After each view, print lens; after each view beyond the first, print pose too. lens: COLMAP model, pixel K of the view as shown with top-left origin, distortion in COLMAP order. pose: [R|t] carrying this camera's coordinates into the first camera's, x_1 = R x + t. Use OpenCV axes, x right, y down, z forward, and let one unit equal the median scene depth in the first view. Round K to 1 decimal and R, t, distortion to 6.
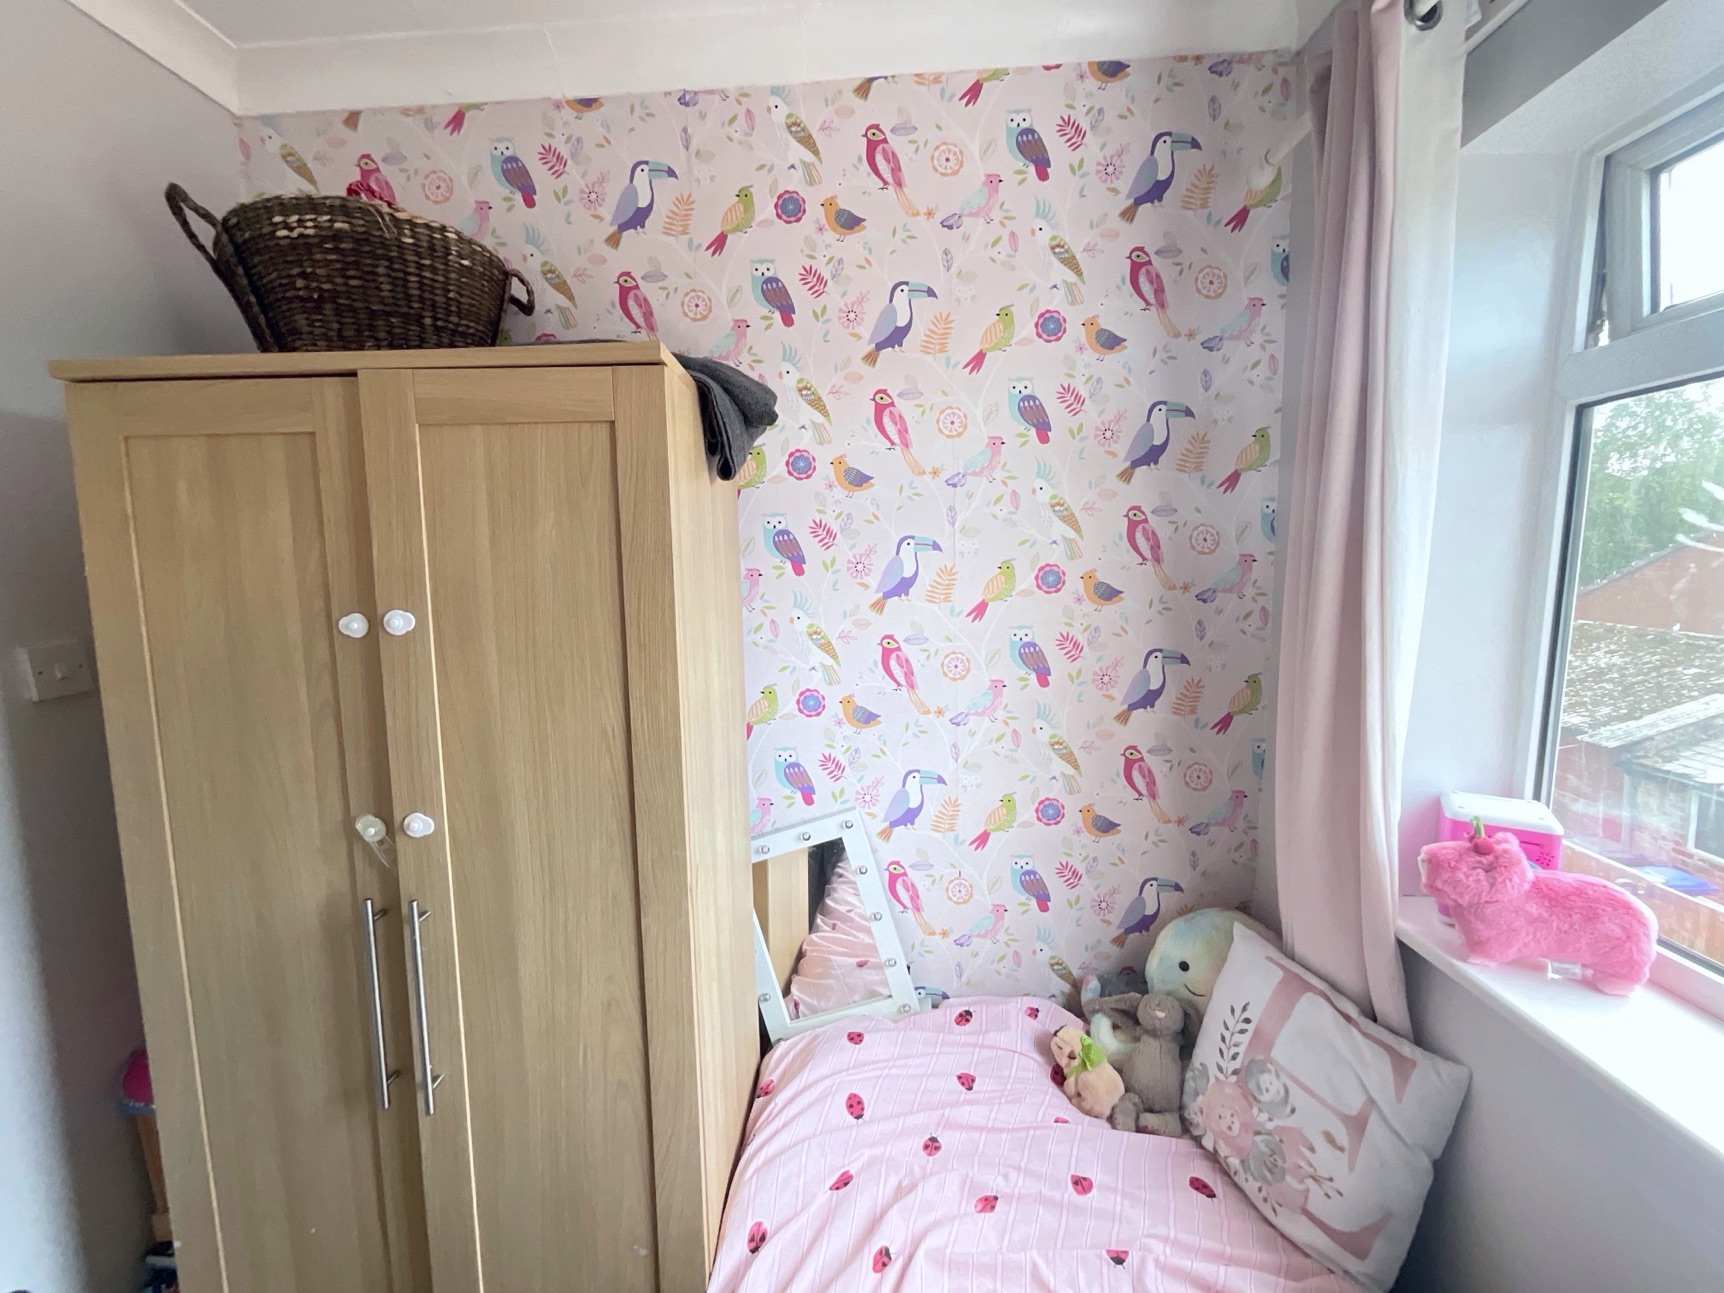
lens RADIAL K [[690.7, 0, 862.0], [0, 690.7, 646.5], [0, 0, 1]] dist [0.001241, 0.000300]
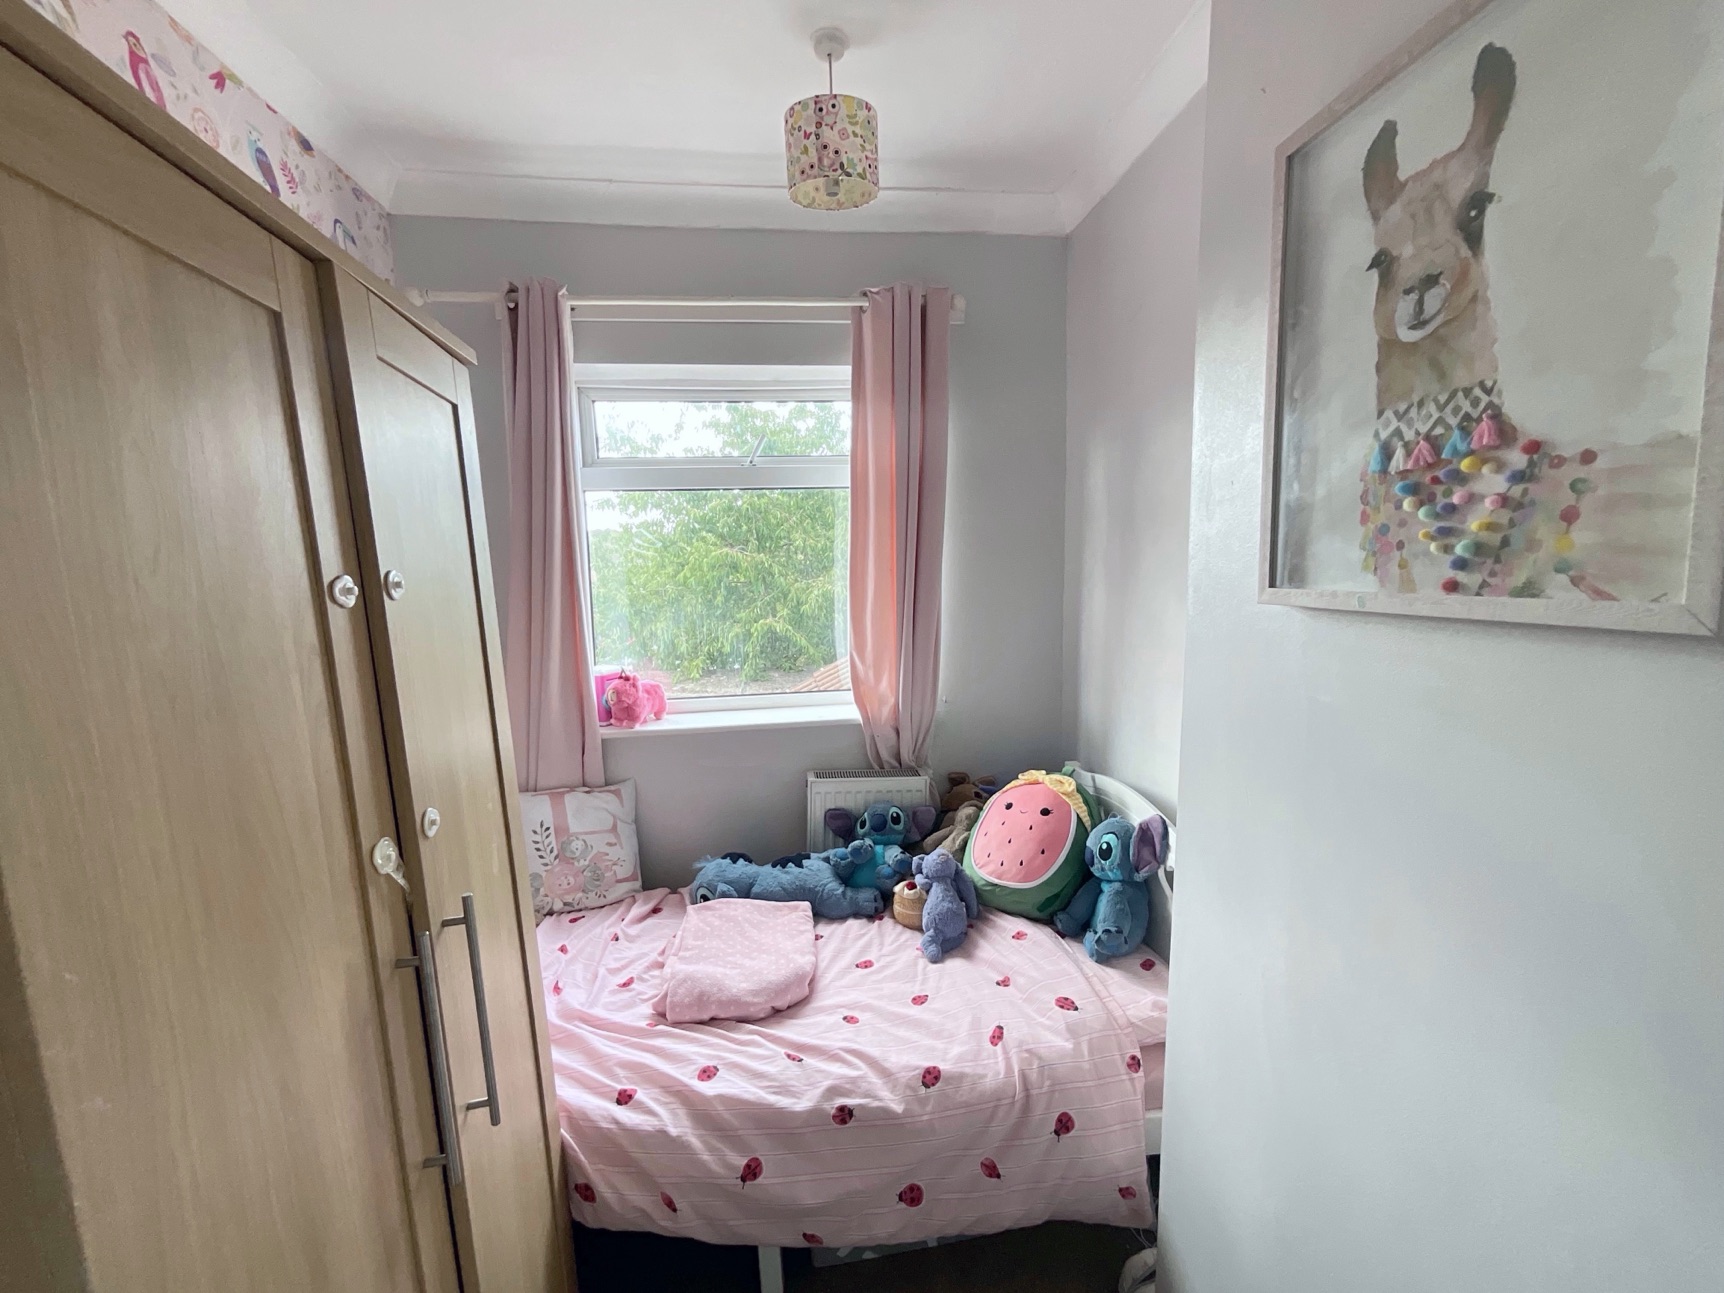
lens RADIAL K [[695.2, 0, 860.4], [0, 695.2, 645.6], [0, 0, 1]] dist [0.000506, -0.000099]
pose [[-0.160889, -0.091935, 0.982681, -1.234727], [0.145846, 0.982507, 0.115797, 0.018348], [-0.976137, 0.161950, -0.144666, 0.445314]]
